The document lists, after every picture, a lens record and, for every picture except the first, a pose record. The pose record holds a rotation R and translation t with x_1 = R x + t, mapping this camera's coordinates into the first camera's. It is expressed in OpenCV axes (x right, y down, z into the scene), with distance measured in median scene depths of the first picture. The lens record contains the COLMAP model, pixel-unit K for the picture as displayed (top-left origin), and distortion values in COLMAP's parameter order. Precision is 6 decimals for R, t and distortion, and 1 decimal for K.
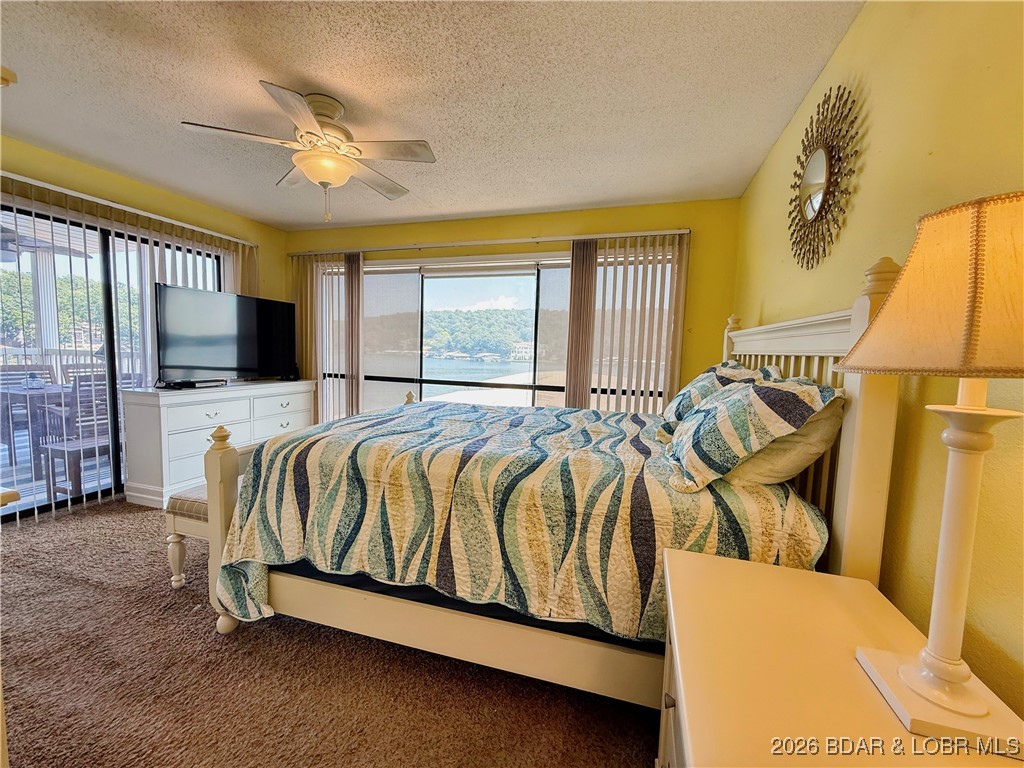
lens RADIAL K [[409.0, 0, 509.2], [0, 409.0, 383.9], [0, 0, 1]] dist [-0.000151, 0.000094]
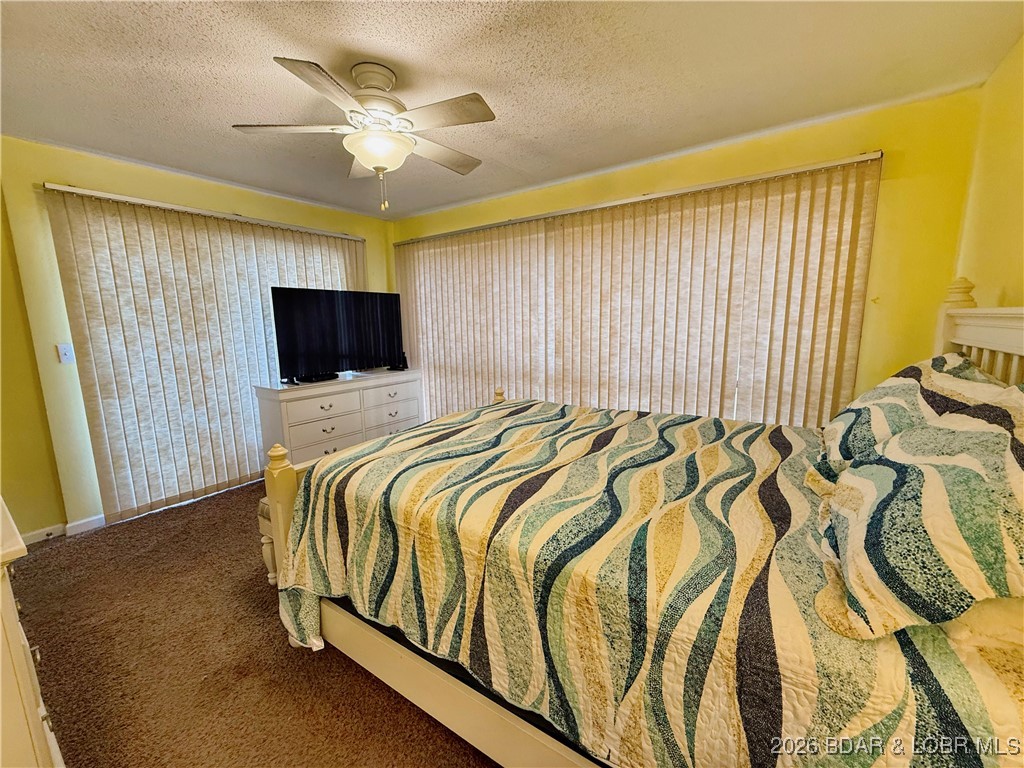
lens RADIAL K [[410.5, 0, 512.0], [0, 410.5, 384.0], [0, 0, 1]] dist [-0.000836, 0.000453]
pose [[0.952917, 0.003199, -0.303215, 0.124216], [0.018834, 0.997389, 0.069713, -0.101417], [0.302646, -0.072141, 0.950369, 0.266531]]
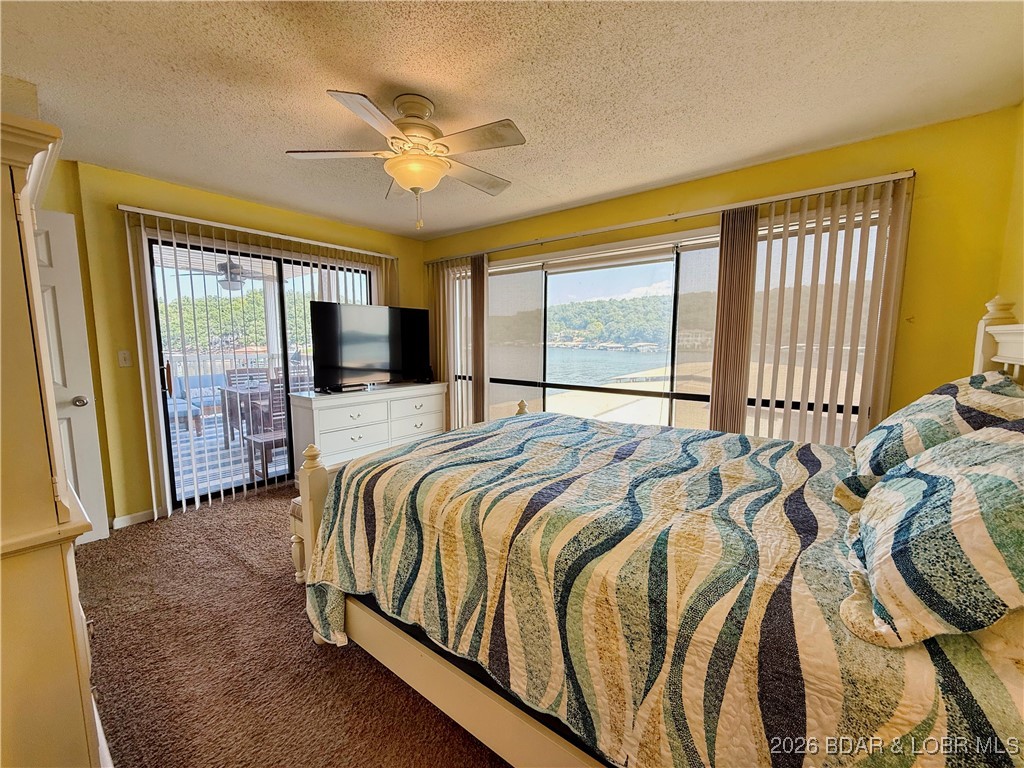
lens RADIAL K [[409.0, 0, 509.2], [0, 409.0, 383.9], [0, 0, 1]] dist [-0.000151, 0.000094]
pose [[0.932643, 0.010675, -0.360643, 0.127852], [-0.002652, 0.999738, 0.022734, -0.077474], [0.360791, -0.020247, 0.932427, 0.237616]]
